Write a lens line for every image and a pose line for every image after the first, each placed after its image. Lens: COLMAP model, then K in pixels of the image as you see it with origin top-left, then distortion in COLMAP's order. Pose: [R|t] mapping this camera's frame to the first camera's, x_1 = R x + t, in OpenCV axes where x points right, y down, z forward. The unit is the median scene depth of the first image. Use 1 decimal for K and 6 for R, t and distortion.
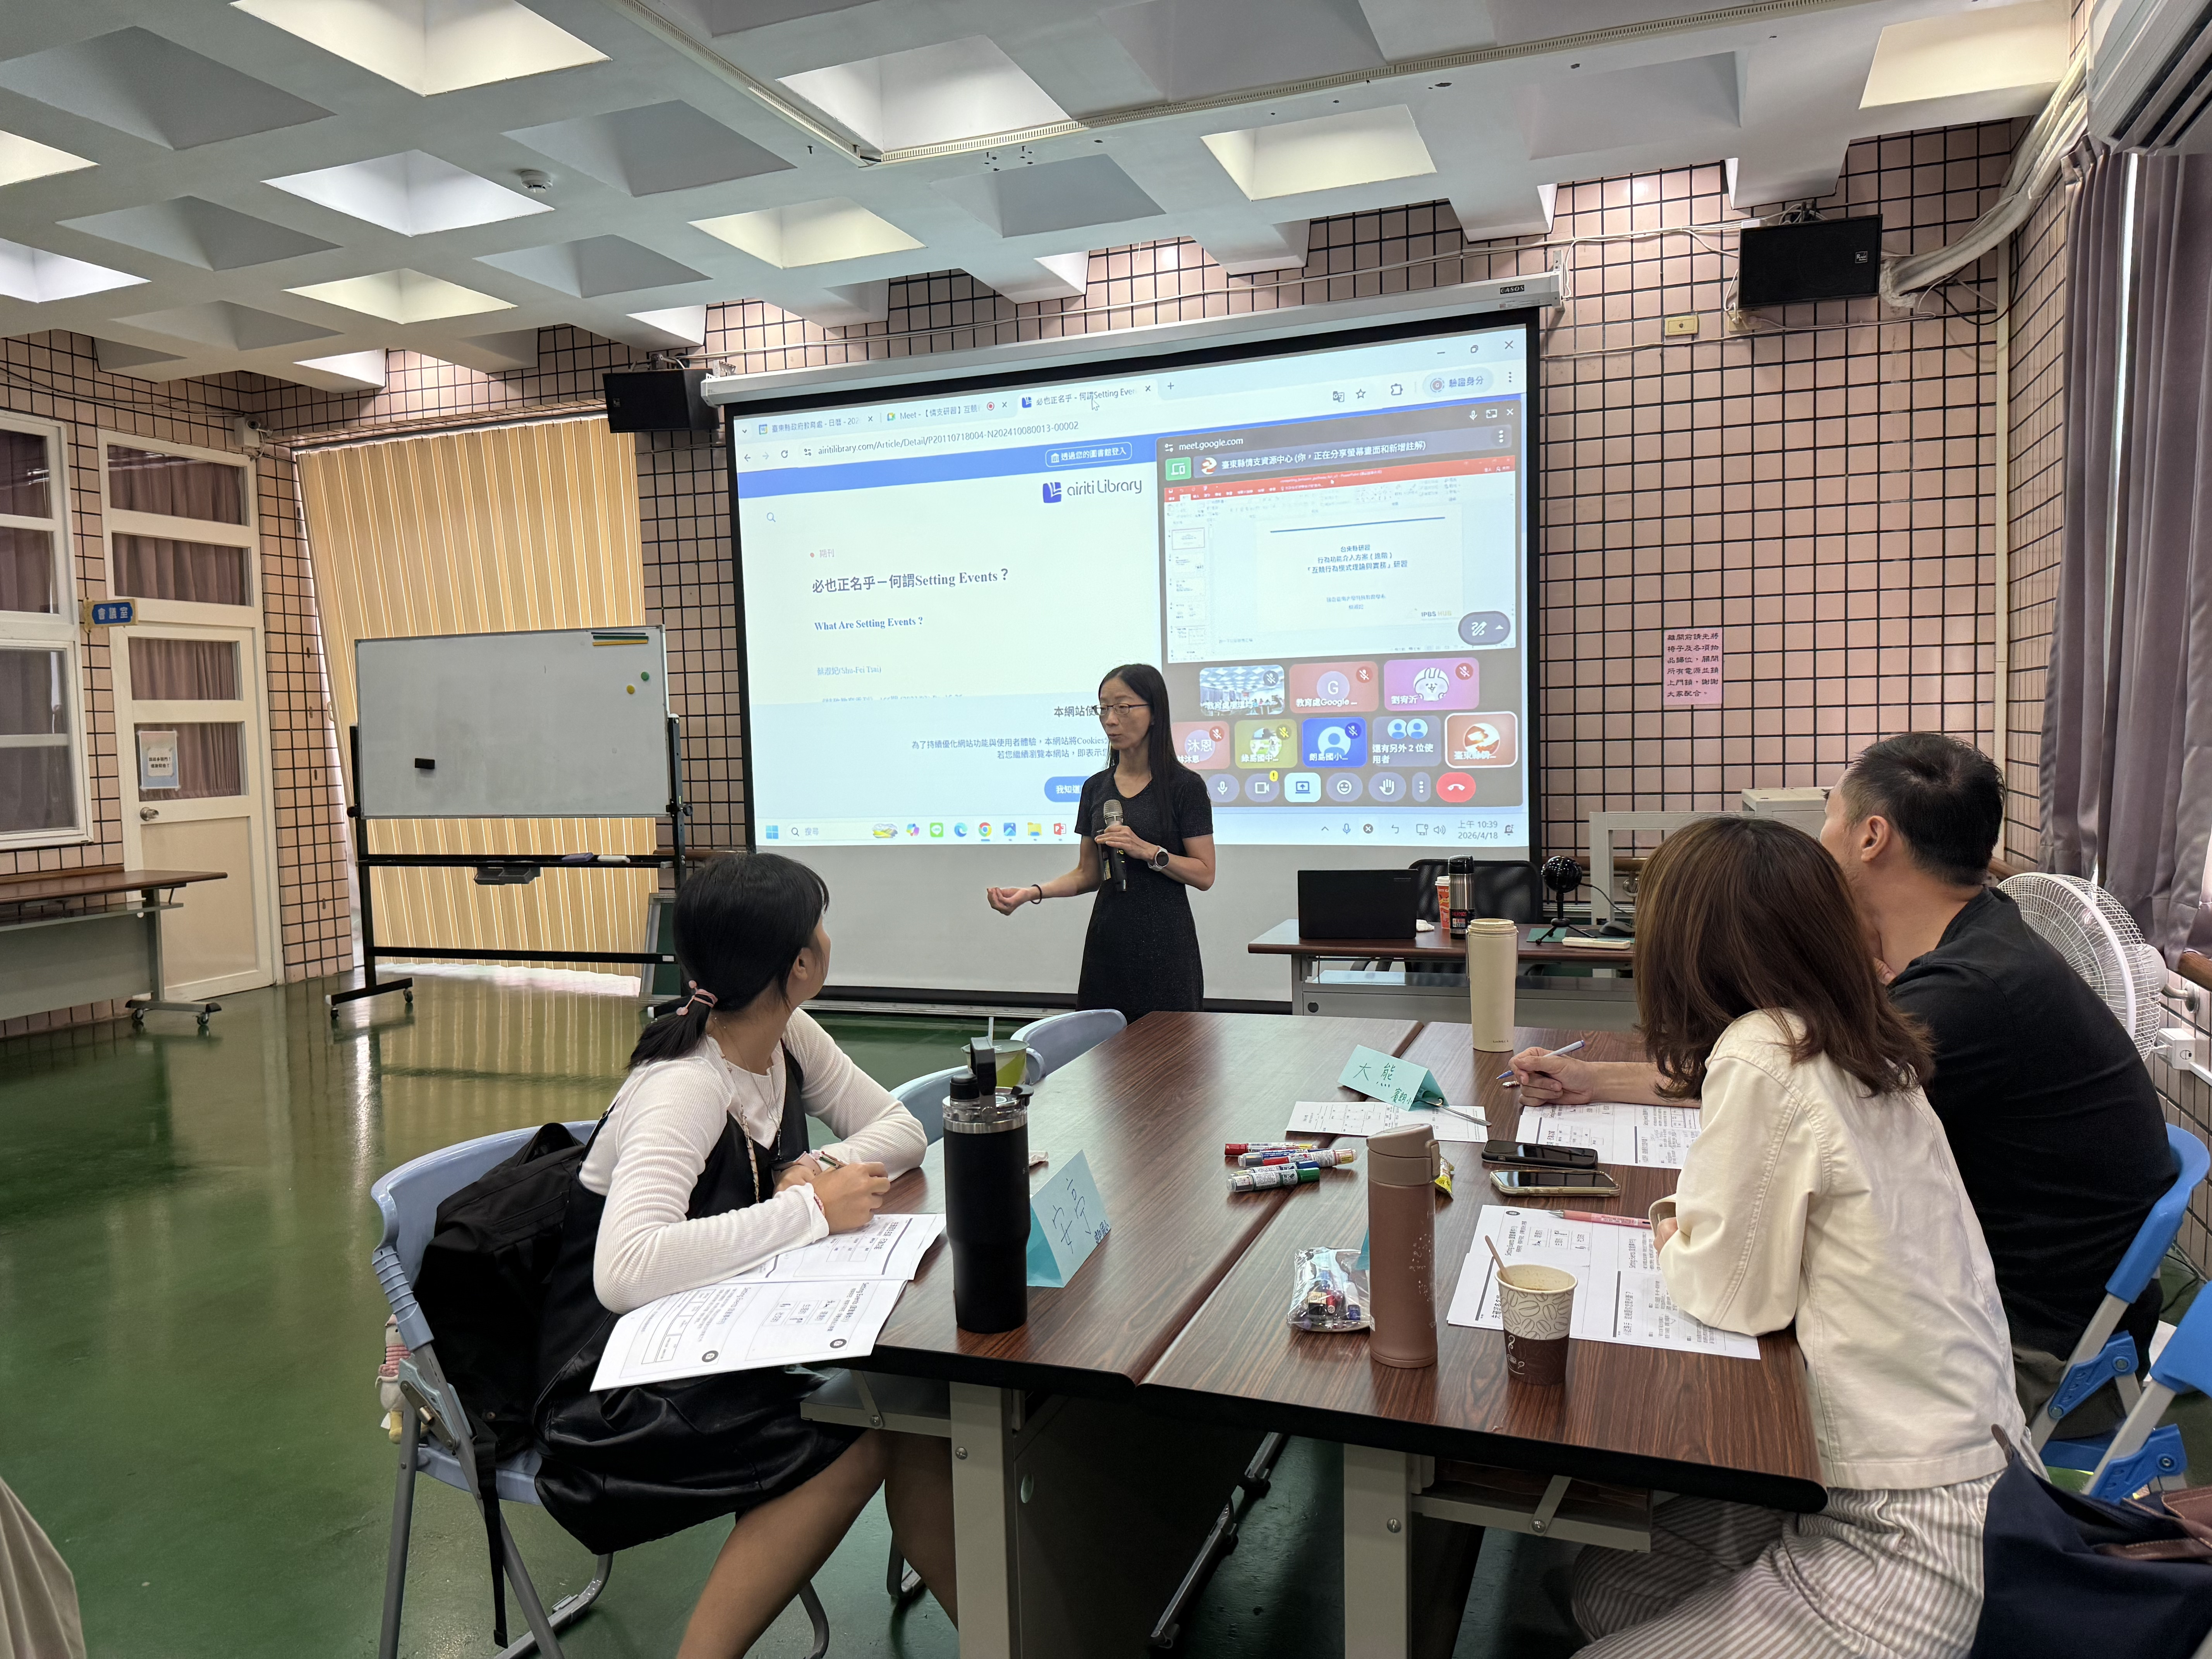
lens RADIAL K [[1564.2, 0, 1086.5], [0, 1564.2, 832.0], [0, 0, 1]] dist [0.029563, -0.039692]
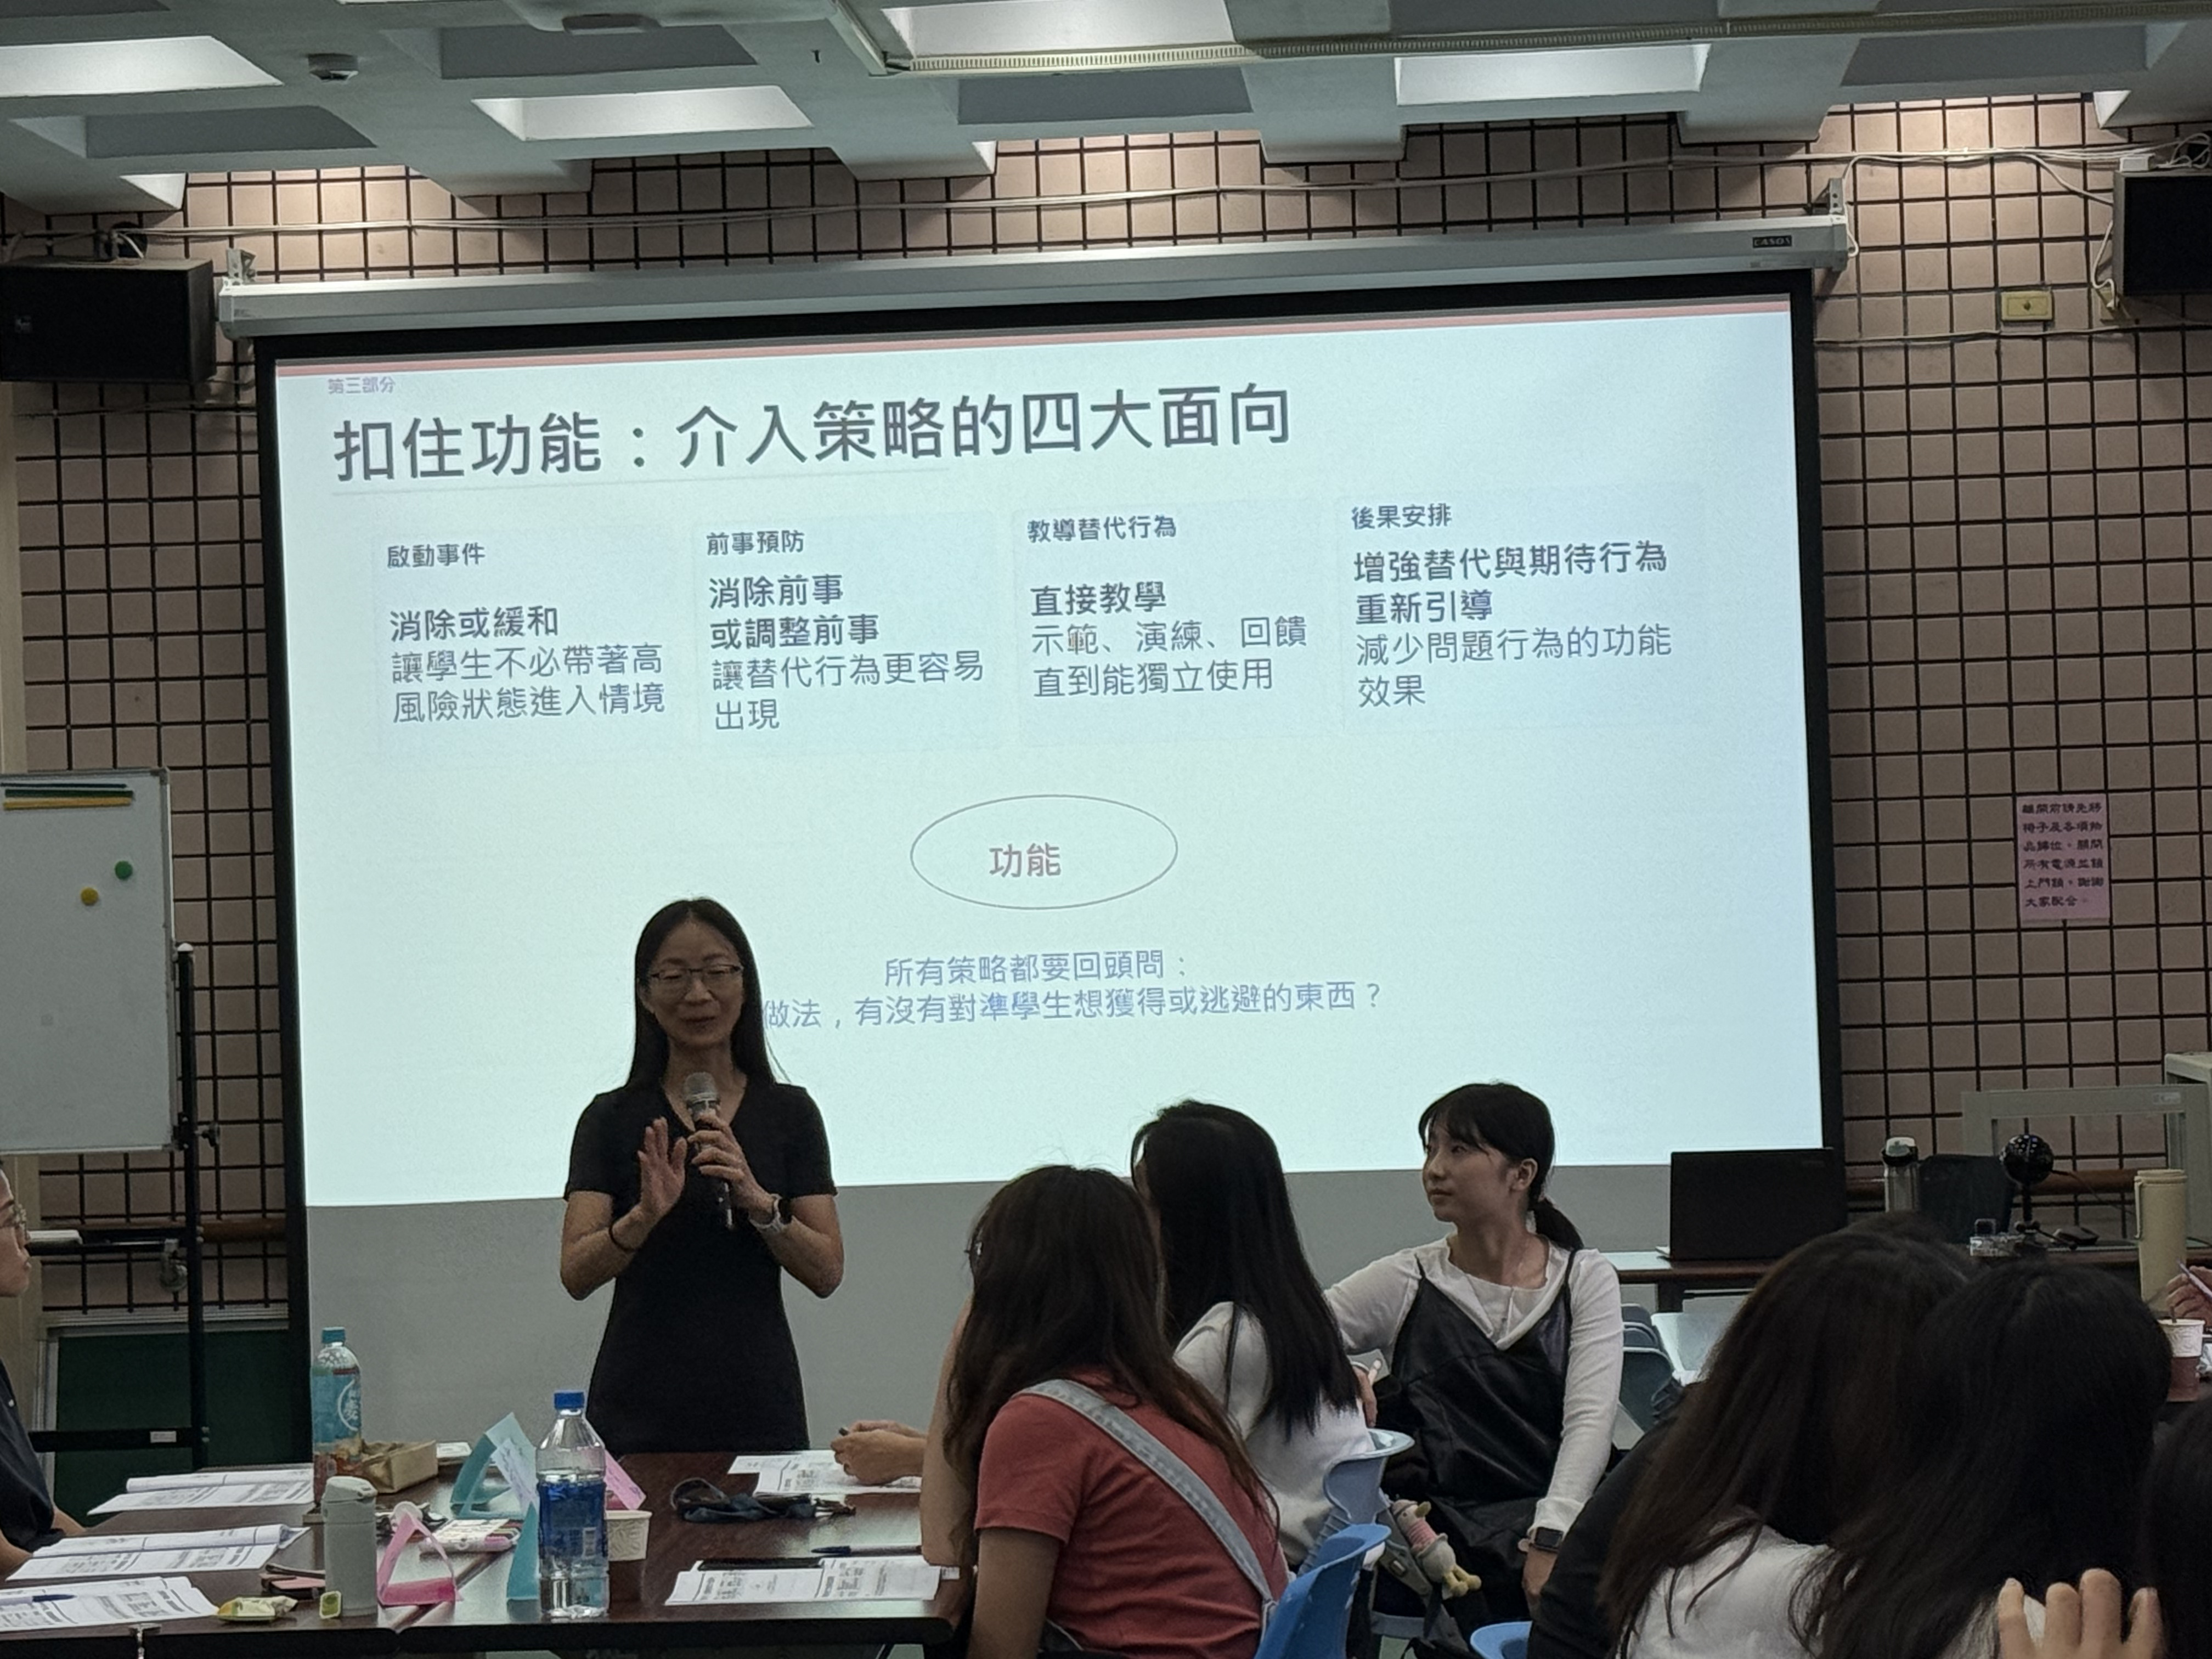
lens RADIAL K [[5333.3, 0, 1088.4], [0, 5333.3, 849.6], [0, 0, 1]] dist [0.136799, 0.000000]
pose [[0.958272, -0.002588, 0.285847, -0.552156], [0.026818, 0.996363, -0.080884, 0.048030], [-0.284598, 0.085175, 0.954856, -0.848162]]
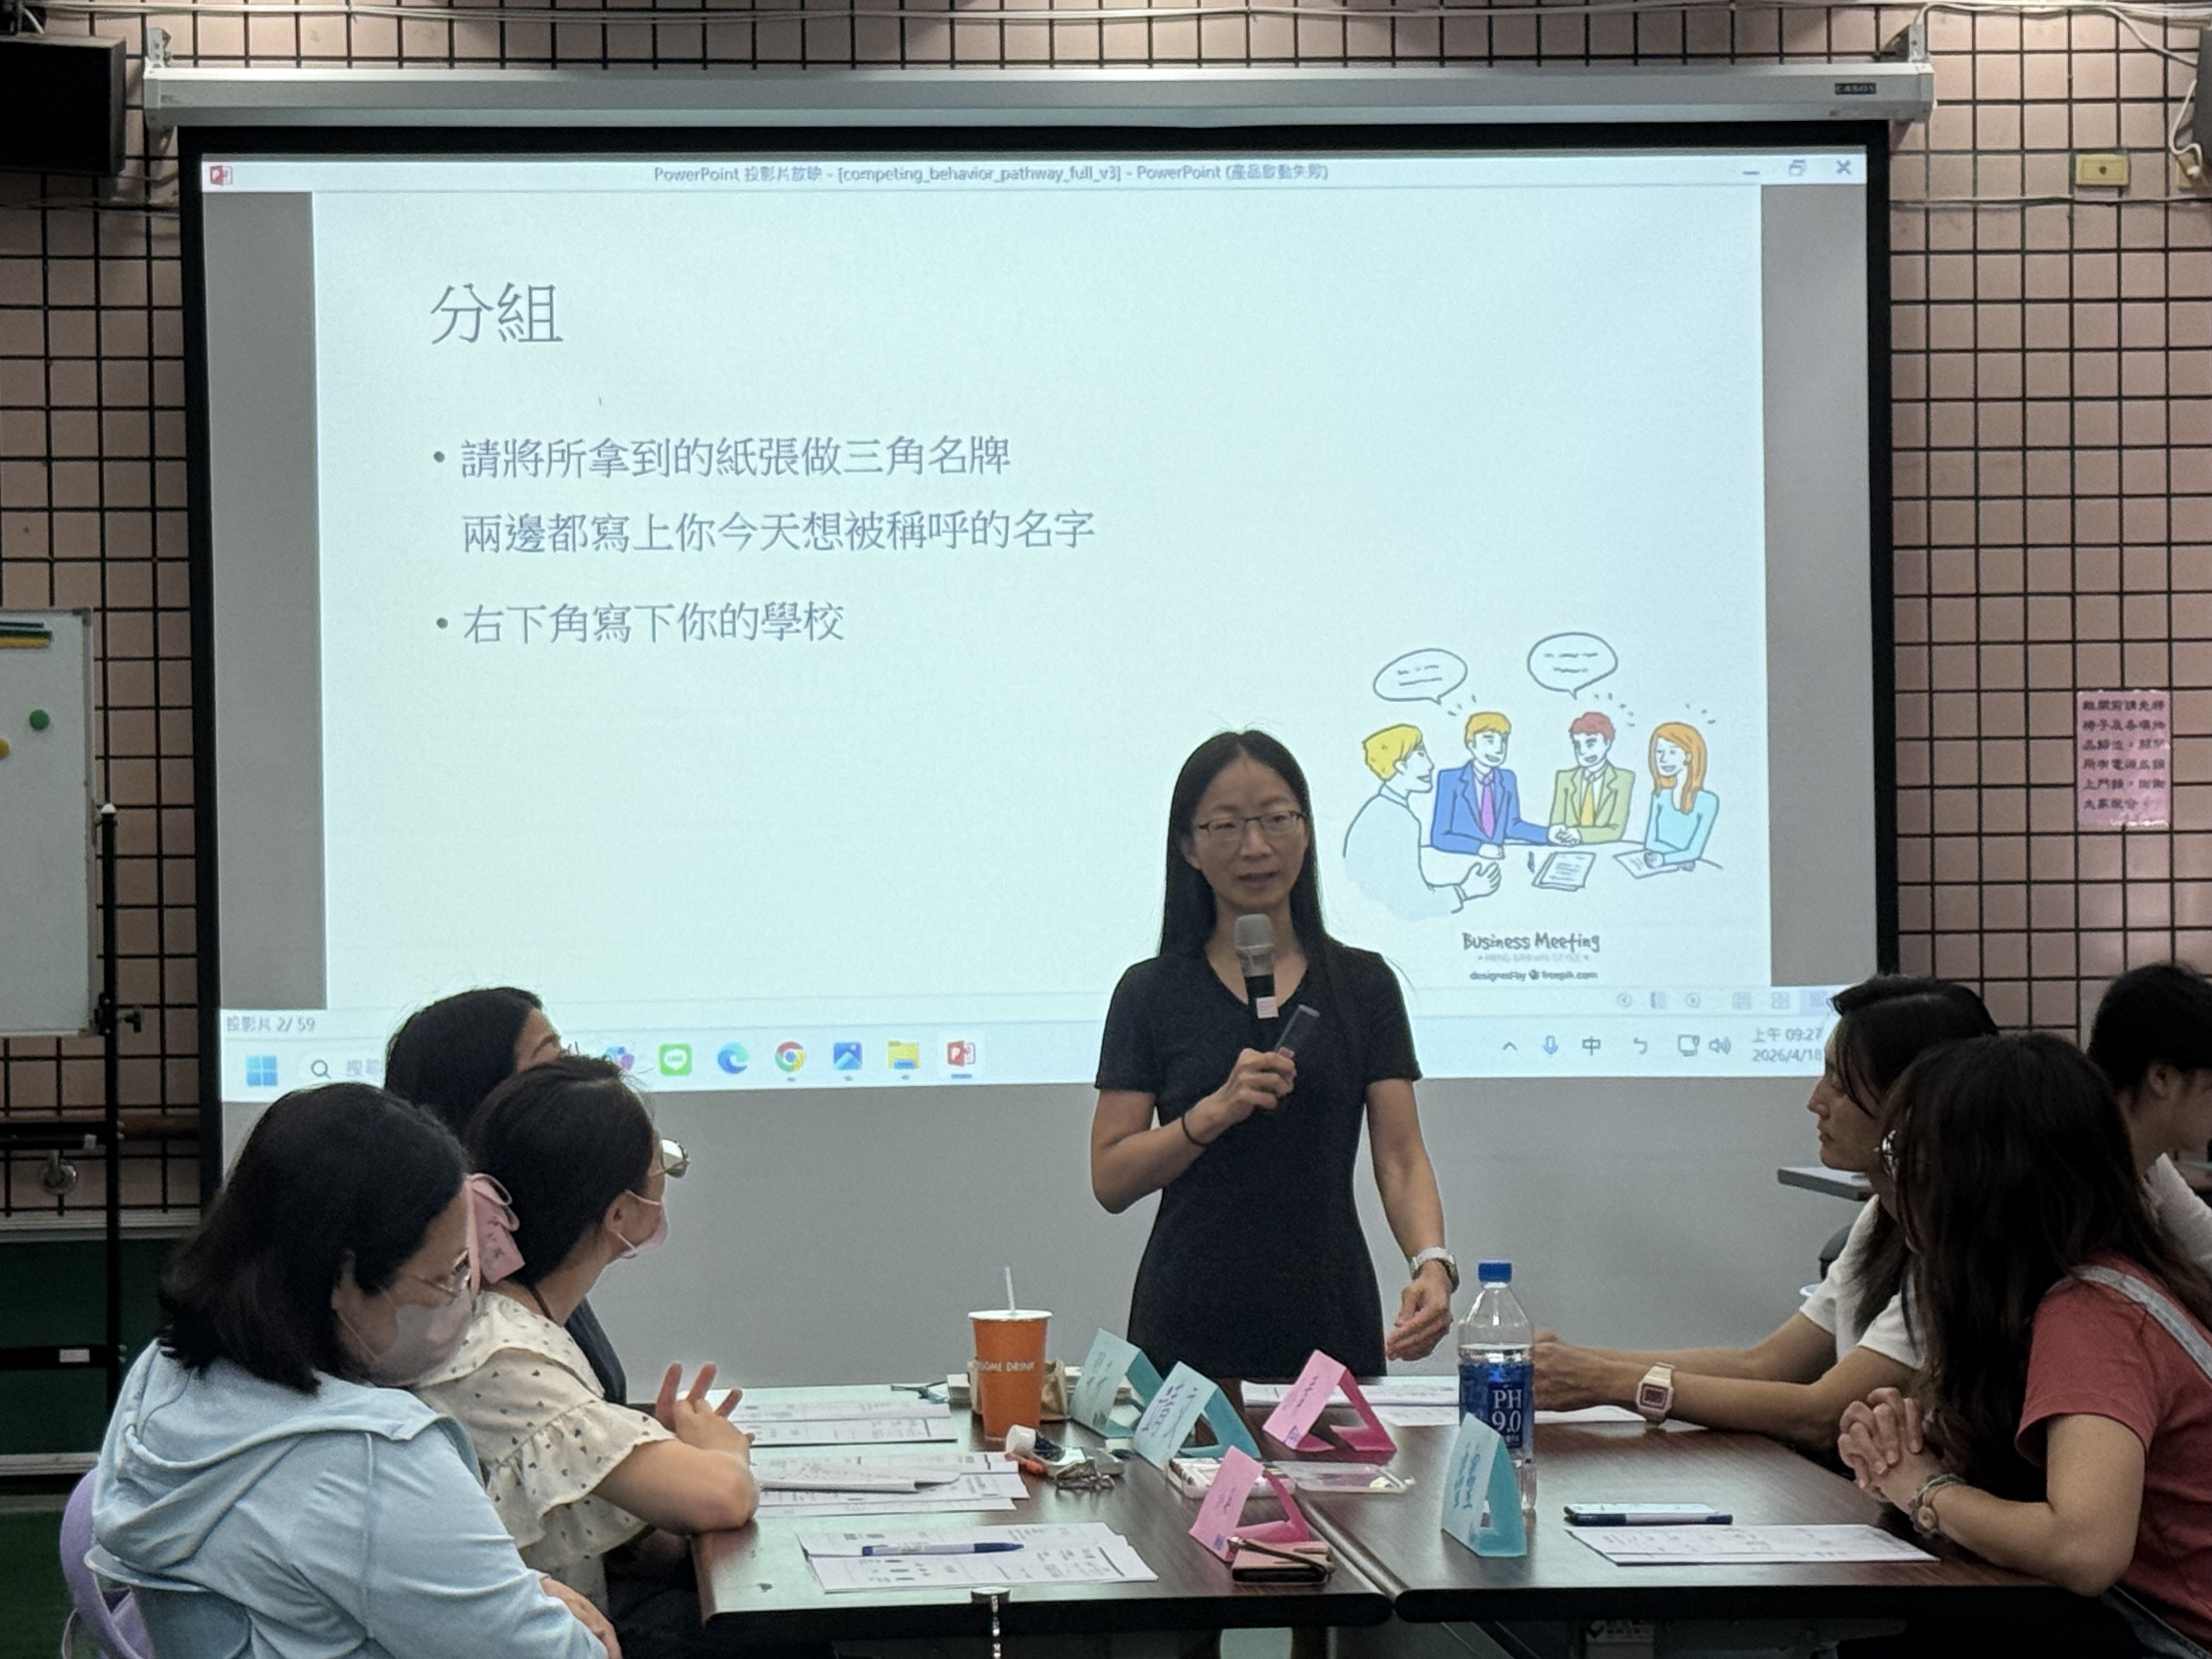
lens RADIAL K [[5317.0, 0, 1122.5], [0, 5317.0, 897.2], [0, 0, 1]] dist [0.136468, 0.000000]
pose [[0.905766, 0.009287, 0.423676, -0.751072], [0.015837, 0.998320, -0.055741, 0.047500], [-0.423482, 0.057199, 0.904097, -0.590900]]
